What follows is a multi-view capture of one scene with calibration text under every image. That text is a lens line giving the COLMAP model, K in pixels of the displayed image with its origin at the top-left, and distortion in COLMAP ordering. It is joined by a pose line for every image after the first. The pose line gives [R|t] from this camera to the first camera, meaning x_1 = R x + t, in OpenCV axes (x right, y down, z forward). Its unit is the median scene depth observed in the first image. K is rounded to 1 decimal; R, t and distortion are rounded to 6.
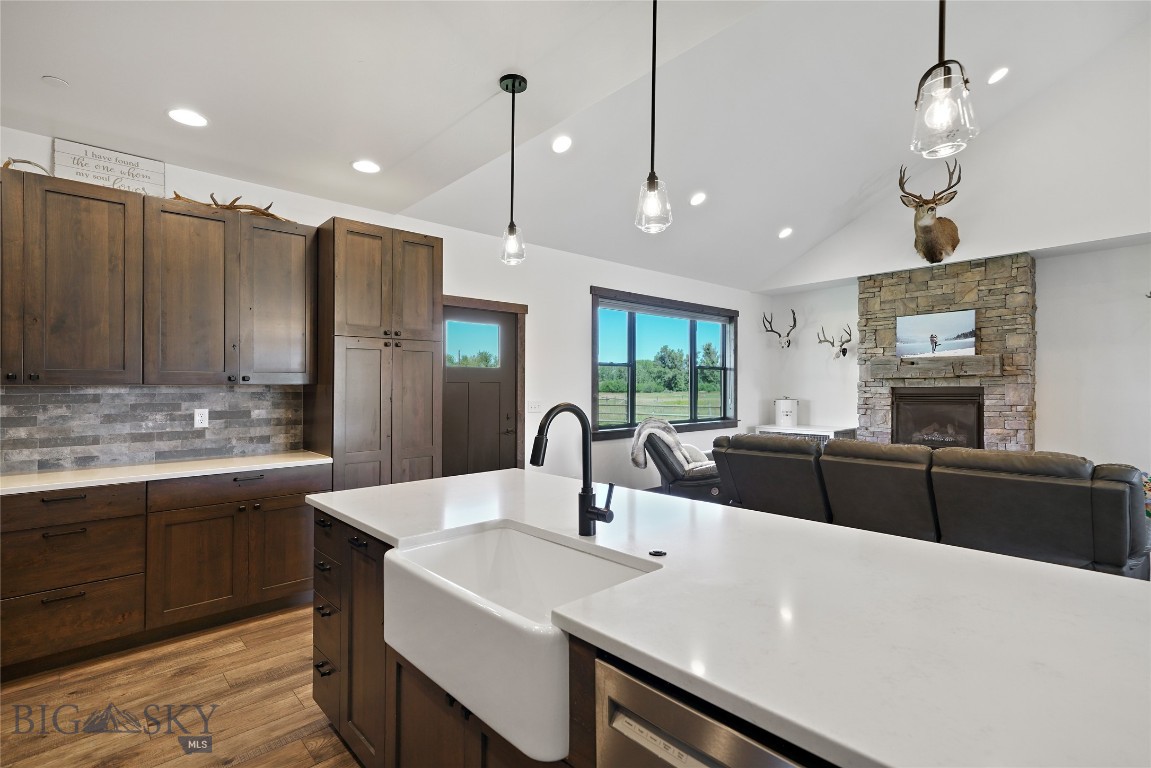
lens RADIAL K [[540.8, 0, 571.8], [0, 540.8, 388.4], [0, 0, 1]] dist [0.001489, 0.008381]
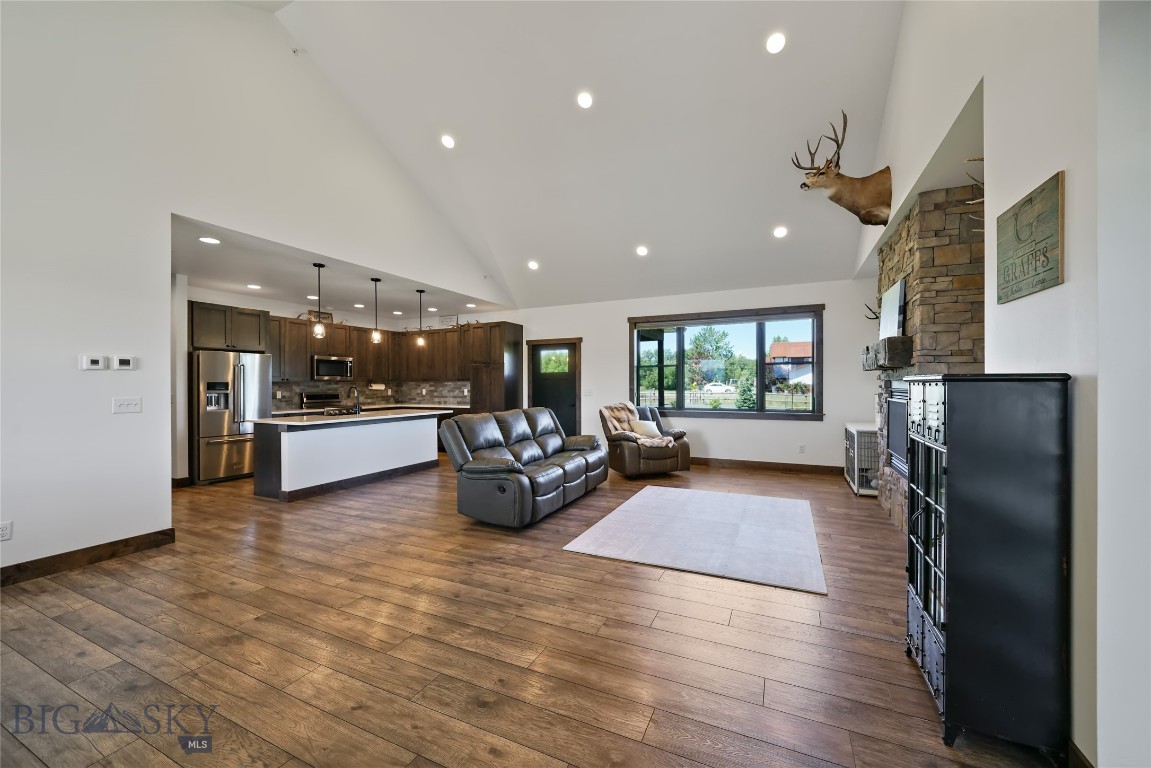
lens RADIAL K [[450.6, 0, 570.7], [0, 450.6, 385.9], [0, 0, 1]] dist [-0.001503, 0.000106]
pose [[0.376393, 0.007077, -0.926433, 1.180739], [0.002685, 0.999958, 0.008730, -0.001267], [0.926456, -0.005773, 0.376358, 0.339388]]
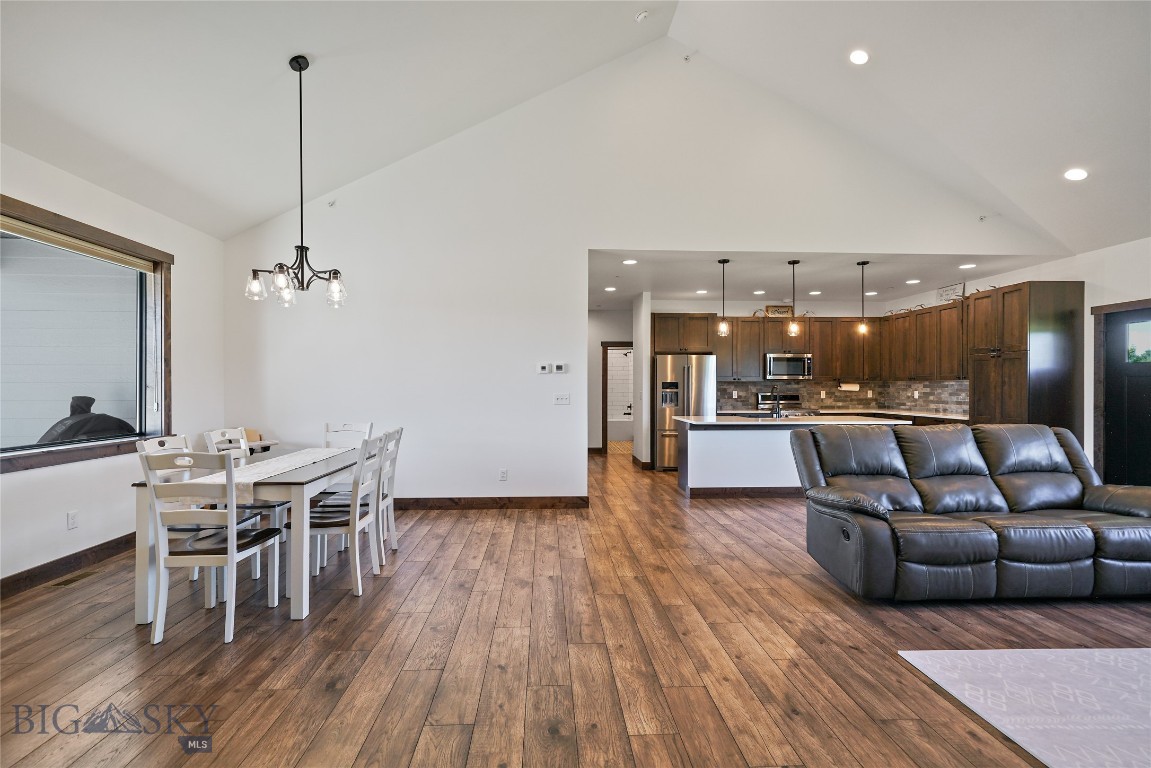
lens RADIAL K [[513.7, 0, 570.4], [0, 513.7, 387.7], [0, 0, 1]] dist [0.010146, 0.000324]
pose [[-0.632991, 0.008435, -0.774113, 1.116001], [0.003913, 0.999963, 0.007696, 0.000287], [0.774150, 0.001843, -0.633000, 0.620952]]
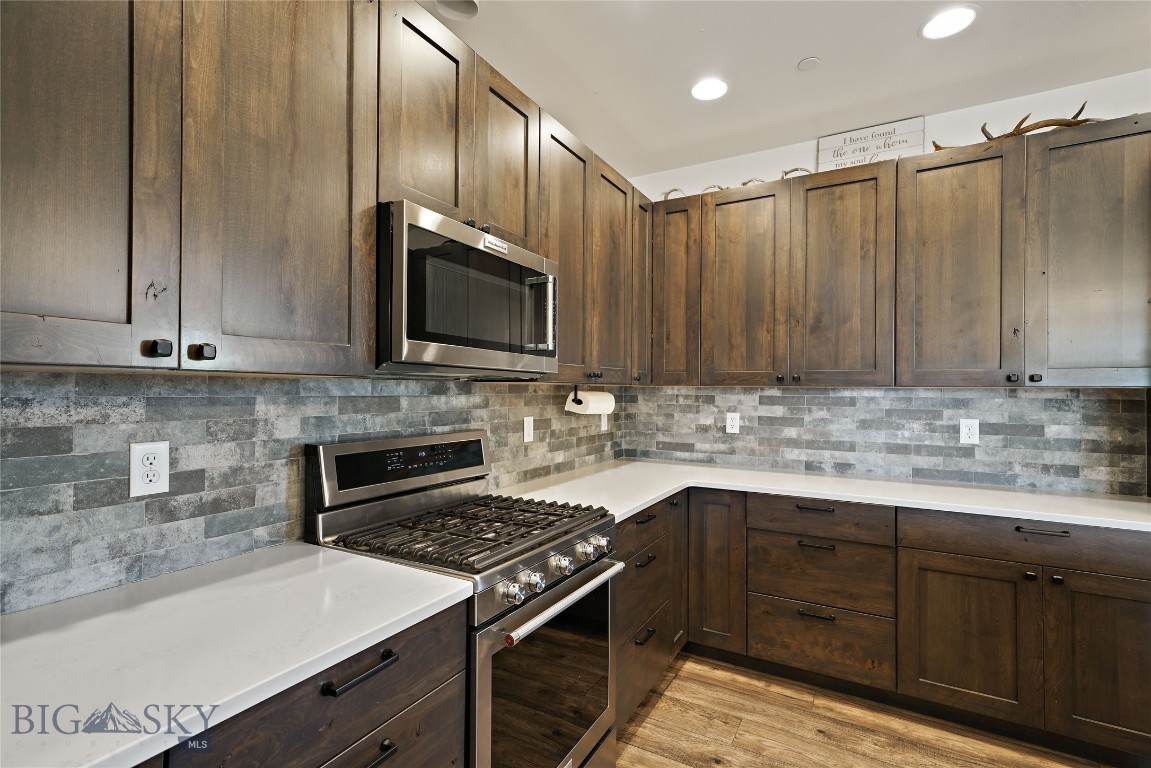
lens RADIAL K [[535.9, 0, 571.7], [0, 535.9, 379.3], [0, 0, 1]] dist [0.001651, 0.008393]
pose [[0.309364, -0.011977, -0.950868, -0.082265], [-0.011692, 0.999797, -0.016397, 0.000442], [0.950872, 0.016190, 0.309161, 0.140435]]
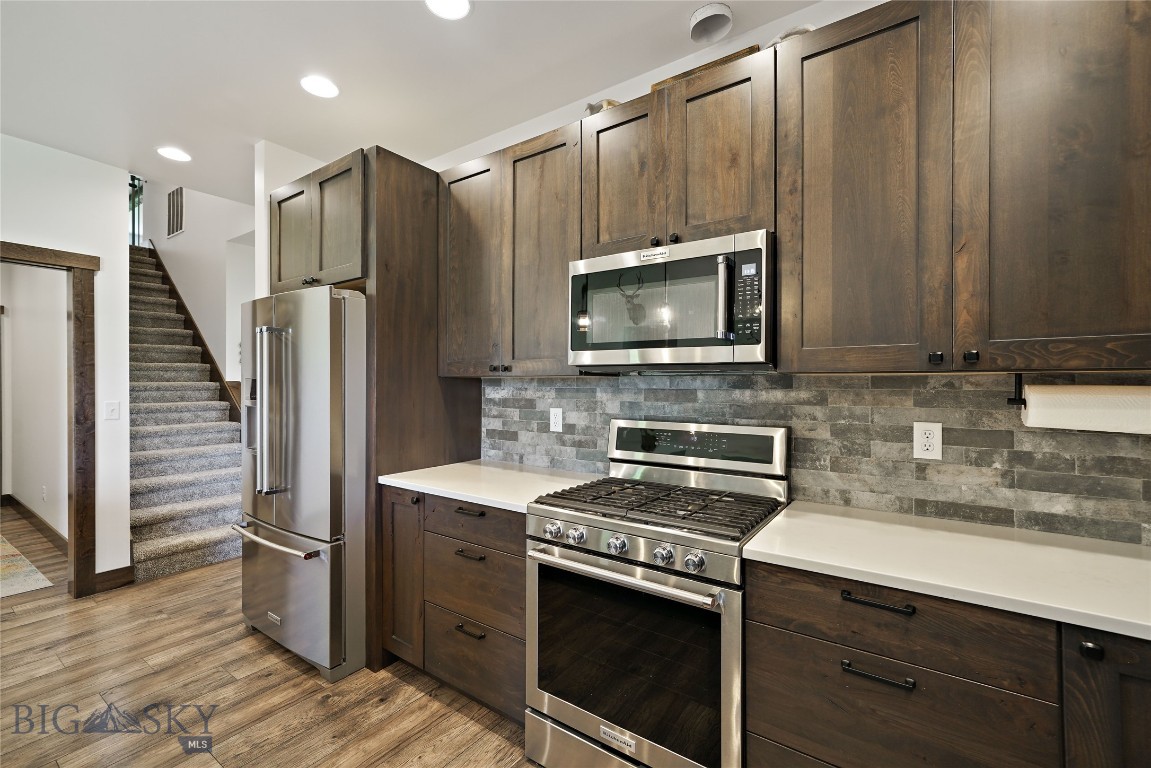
lens RADIAL K [[489.7, 0, 575.5], [0, 489.7, 384.0], [0, 0, 1]] dist [0.009329, 0.000455]
pose [[-0.975802, 0.006338, -0.218564, -0.255703], [0.004930, 0.999963, 0.006991, -0.000342], [0.218600, 0.005745, -0.975798, 0.466512]]
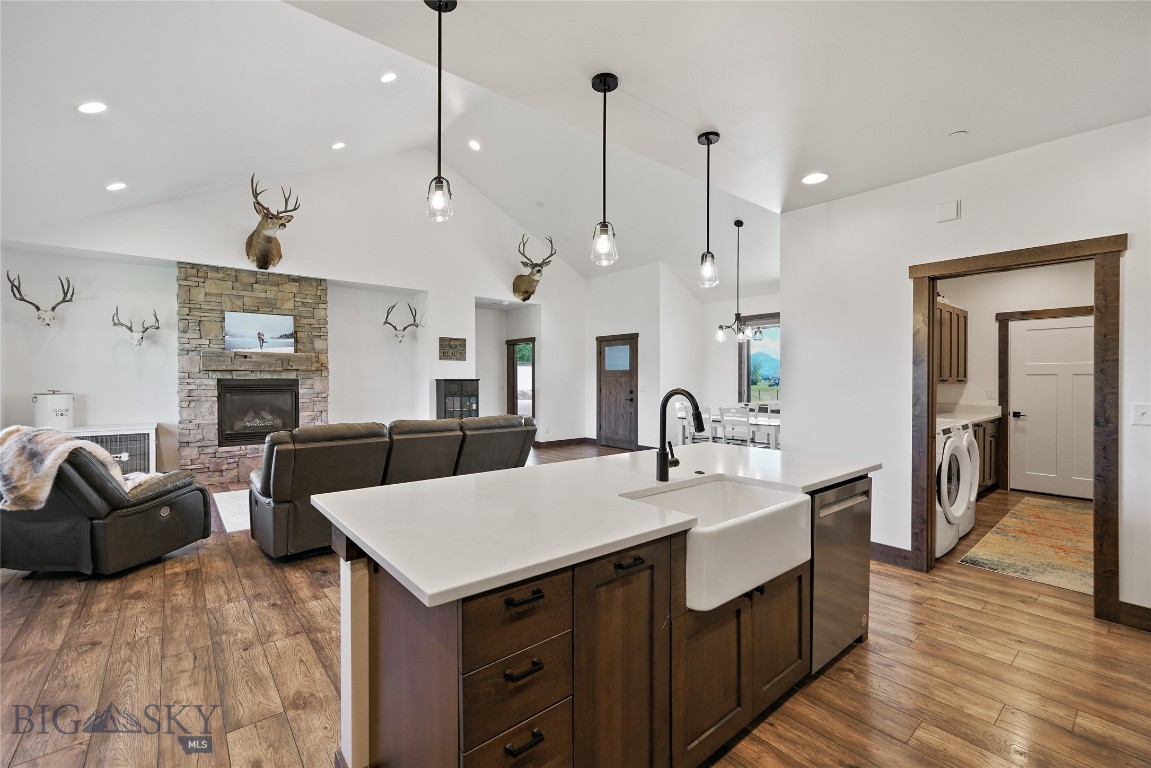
lens RADIAL K [[489.7, 0, 575.5], [0, 489.7, 384.0], [0, 0, 1]] dist [0.009329, 0.000455]
pose [[0.045117, -0.005777, 0.998965, -0.354219], [-0.002184, 0.999980, 0.005882, 0.000956], [-0.998979, -0.002447, 0.045103, 0.319189]]
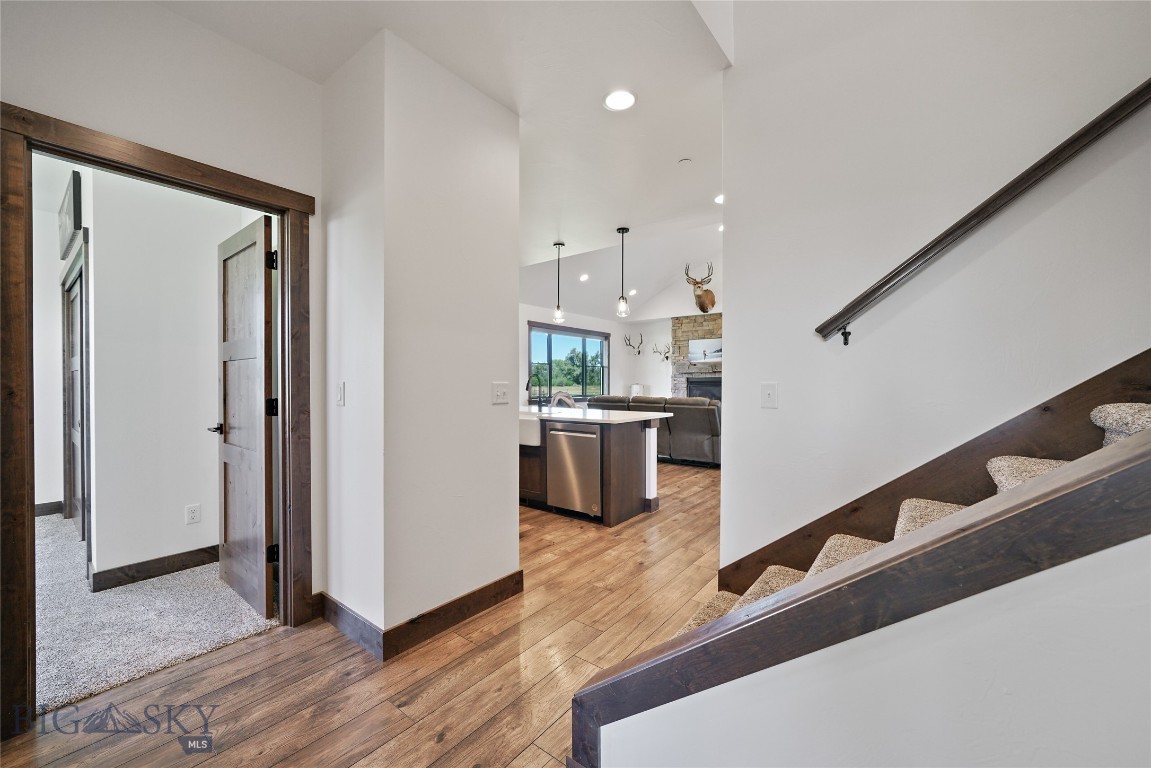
lens RADIAL K [[450.6, 0, 570.7], [0, 450.6, 385.9], [0, 0, 1]] dist [-0.001503, 0.000106]
pose [[0.986753, 0.007772, 0.162043, -0.067842], [-0.008845, 0.999943, 0.005901, 0.024386], [-0.161988, -0.007256, 0.986766, -0.543455]]
